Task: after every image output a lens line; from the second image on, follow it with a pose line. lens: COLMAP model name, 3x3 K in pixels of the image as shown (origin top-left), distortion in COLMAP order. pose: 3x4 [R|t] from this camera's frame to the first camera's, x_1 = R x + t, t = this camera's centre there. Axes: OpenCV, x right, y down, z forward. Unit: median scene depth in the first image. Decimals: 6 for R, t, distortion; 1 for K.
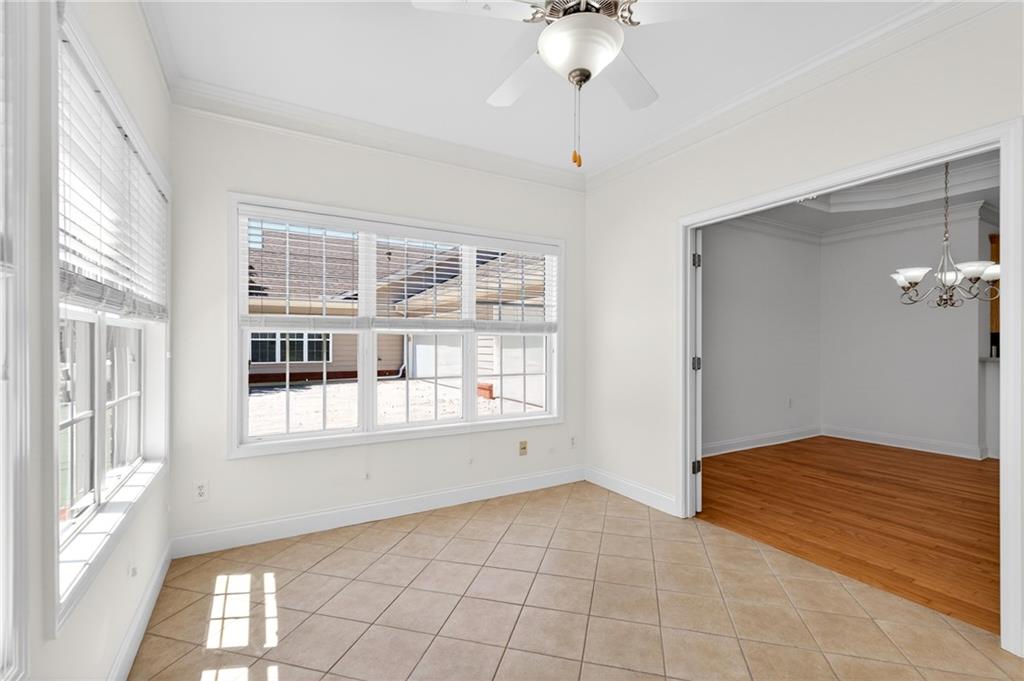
lens RADIAL K [[444.8, 0, 512.0], [0, 444.8, 340.5], [0, 0, 1]] dist [-0.001223, -0.000088]
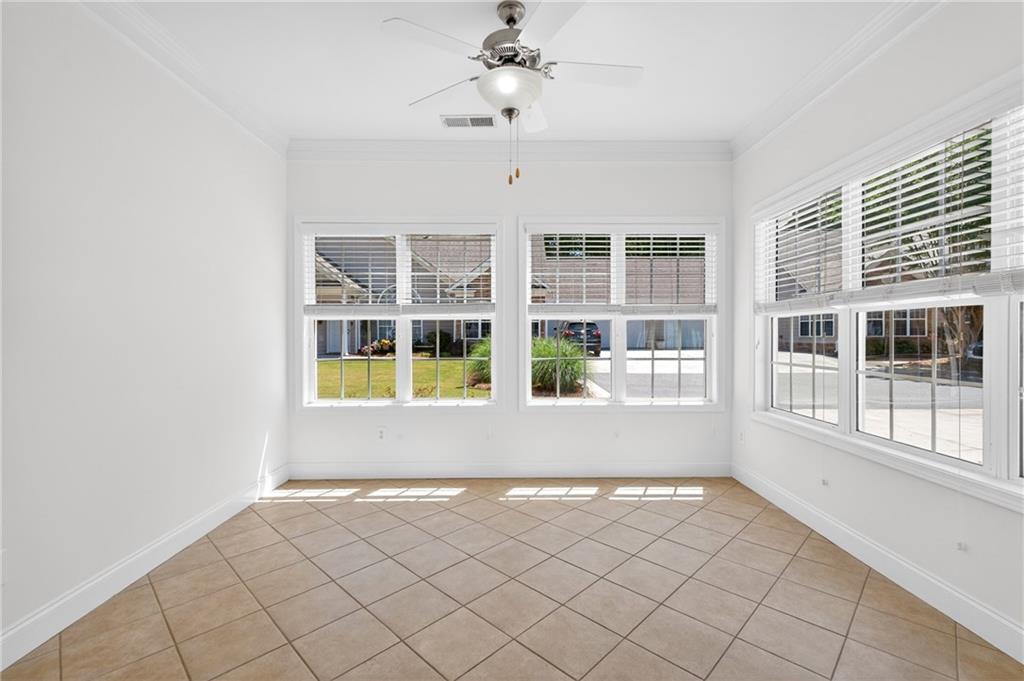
lens RADIAL K [[455.4, 0, 512.0], [0, 455.4, 340.5], [0, 0, 1]] dist [0.001206, -0.000051]
pose [[-0.494517, 0.013567, -0.869062, 0.941623], [0.004637, 0.999905, 0.012971, 0.034669], [0.869156, 0.002384, -0.494533, 1.222917]]
